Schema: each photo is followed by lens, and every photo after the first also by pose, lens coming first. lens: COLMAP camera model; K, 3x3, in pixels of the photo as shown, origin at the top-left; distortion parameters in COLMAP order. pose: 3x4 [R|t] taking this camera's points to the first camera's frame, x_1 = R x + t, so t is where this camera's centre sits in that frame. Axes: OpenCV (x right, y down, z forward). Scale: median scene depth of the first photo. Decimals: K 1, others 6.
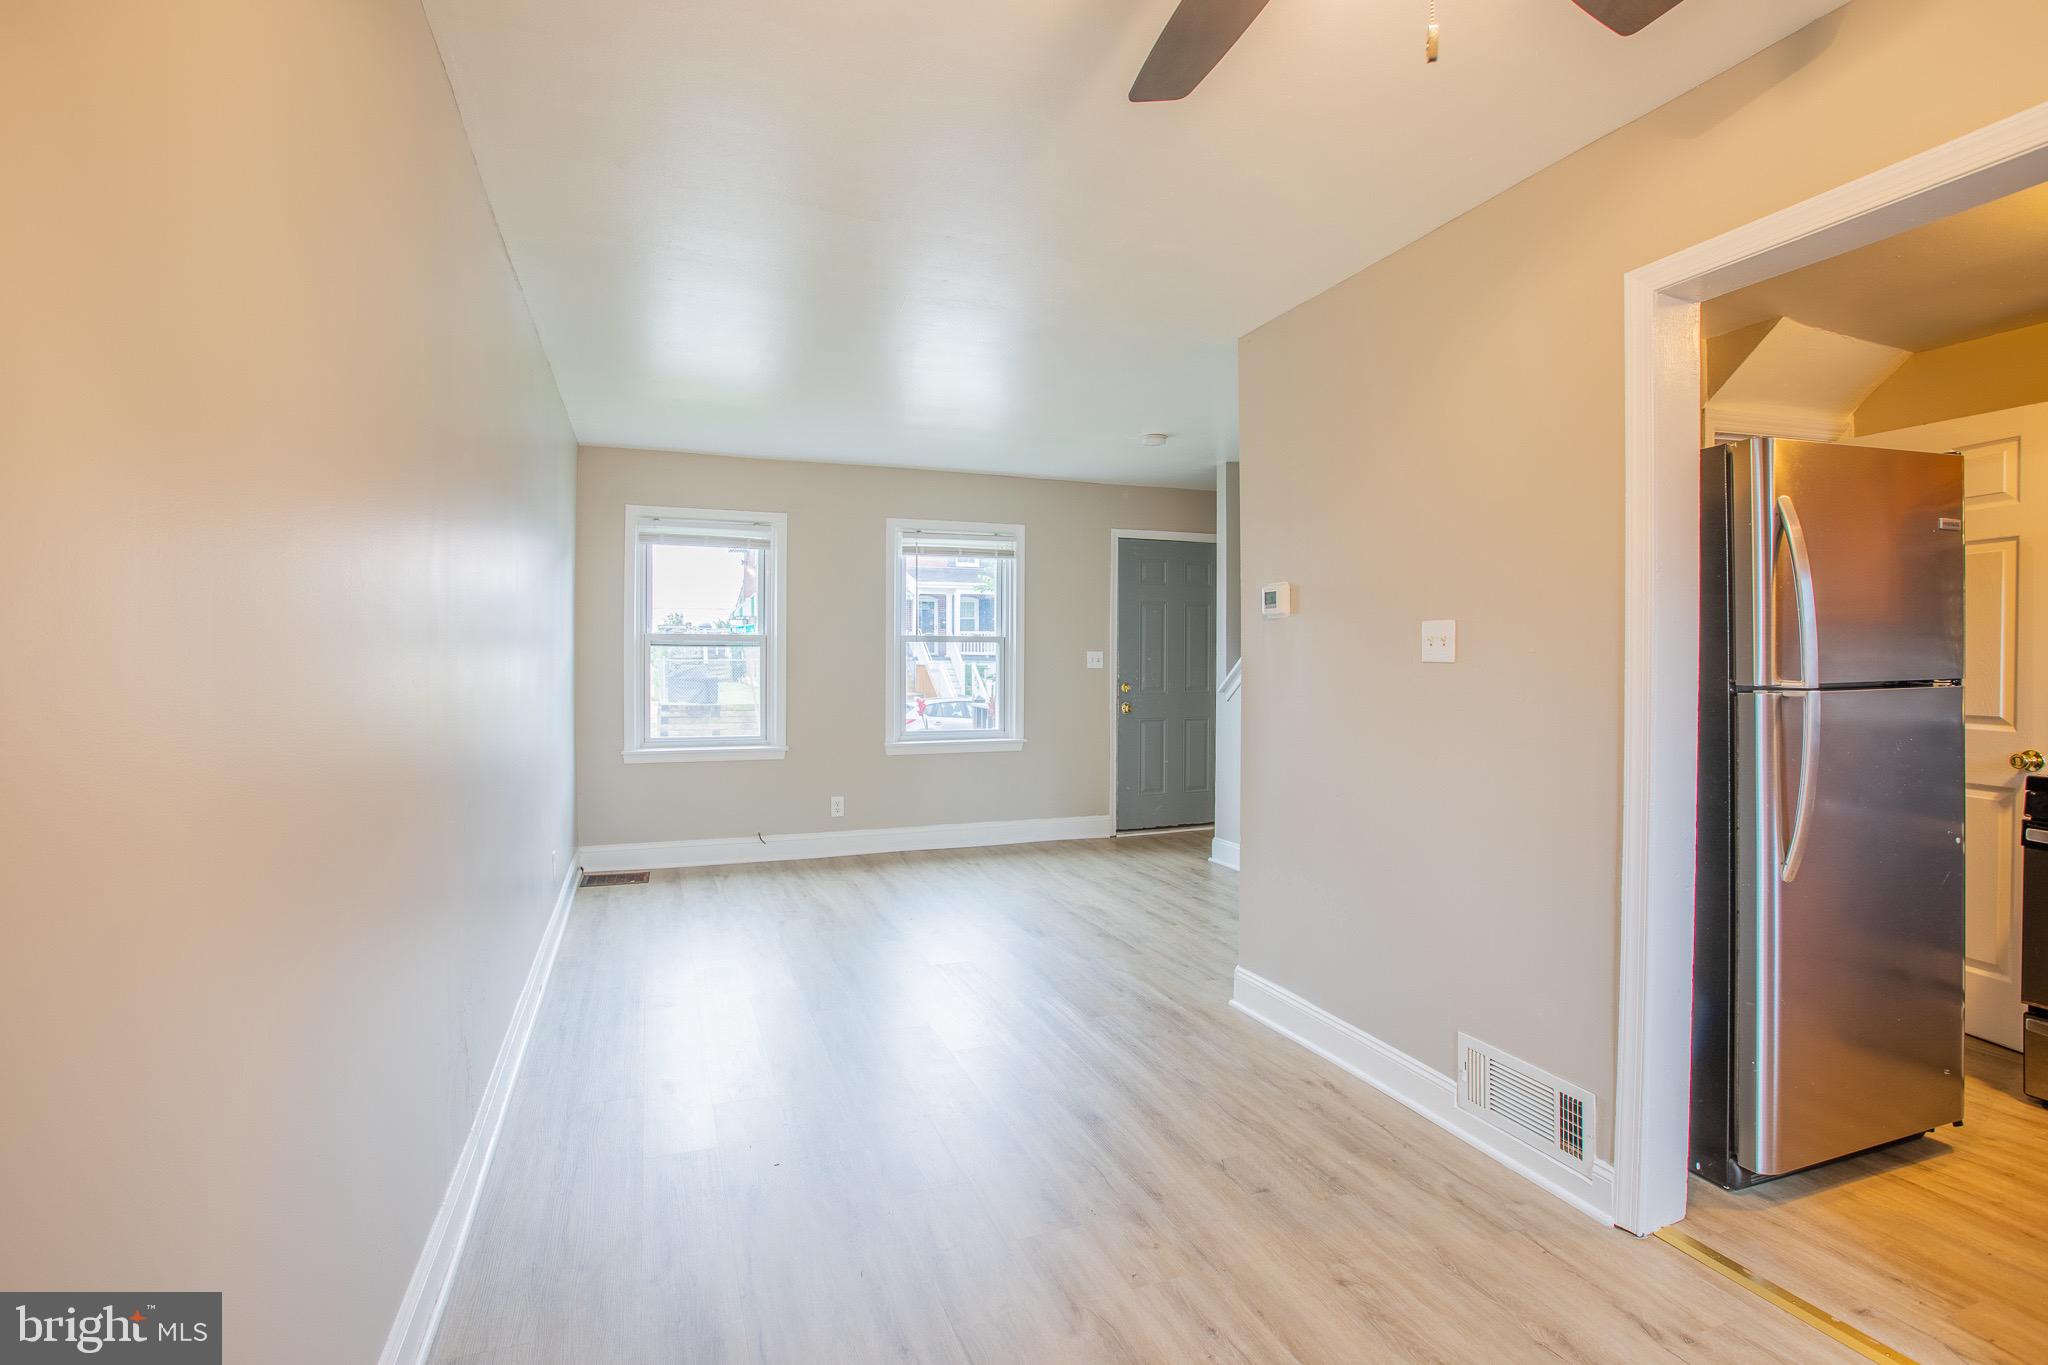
lens RADIAL K [[972.8, 0, 1026.4], [0, 972.8, 672.7], [0, 0, 1]] dist [-0.044761, 0.013218]
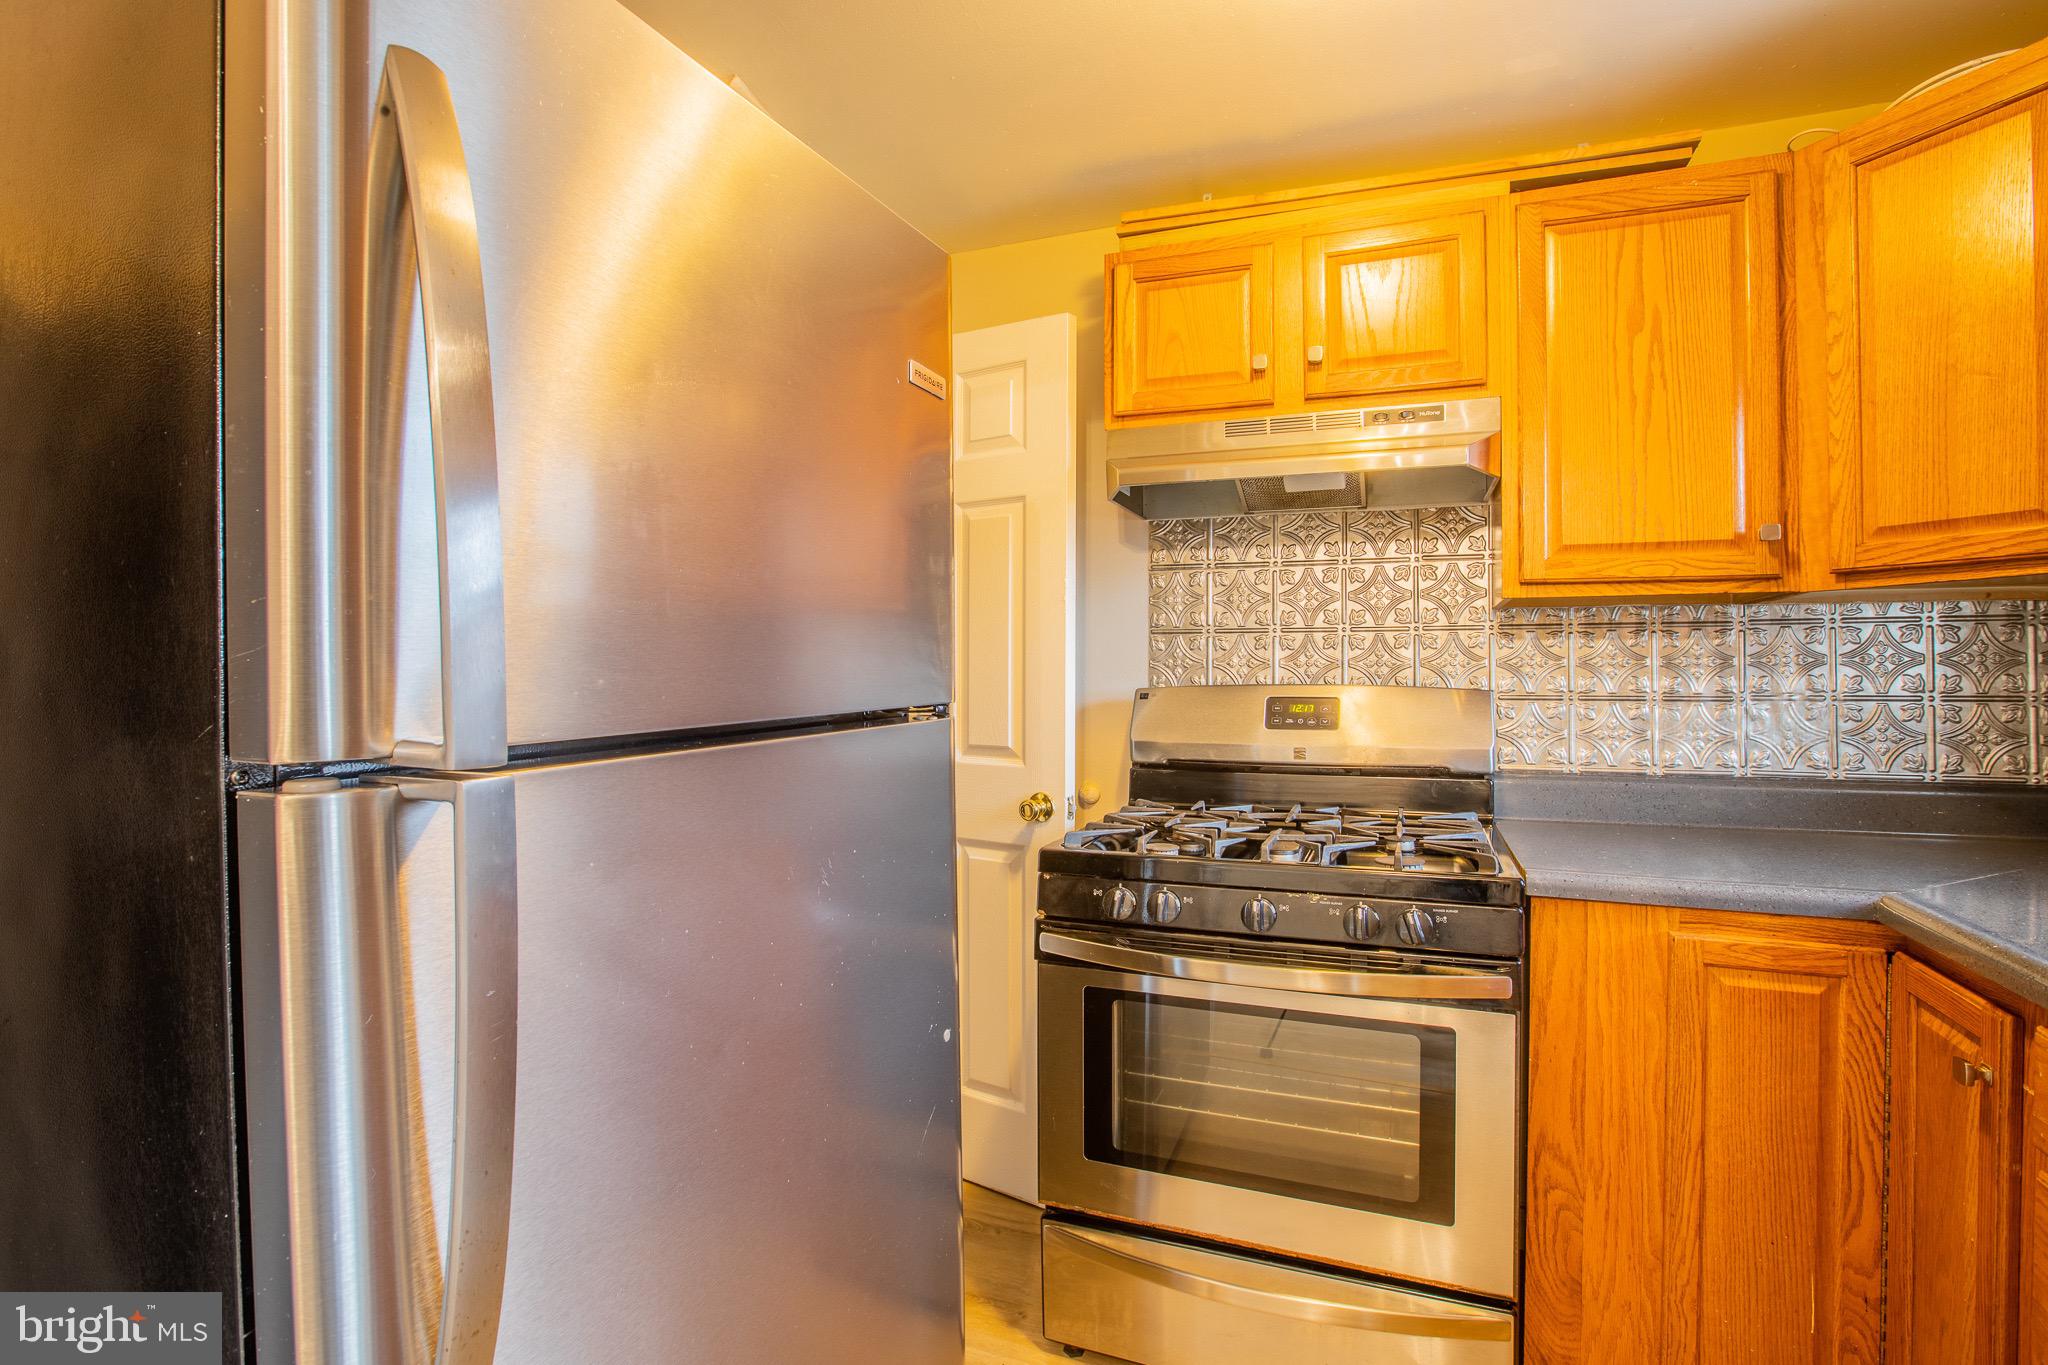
lens RADIAL K [[972.8, 0, 1015.7], [0, 972.8, 675.9], [0, 0, 1]] dist [-0.044761, 0.013218]
pose [[0.691226, -0.005793, 0.722615, 0.523374], [0.009081, 0.999959, -0.000670, -0.006097], [-0.722581, 0.007025, 0.691250, 0.502537]]
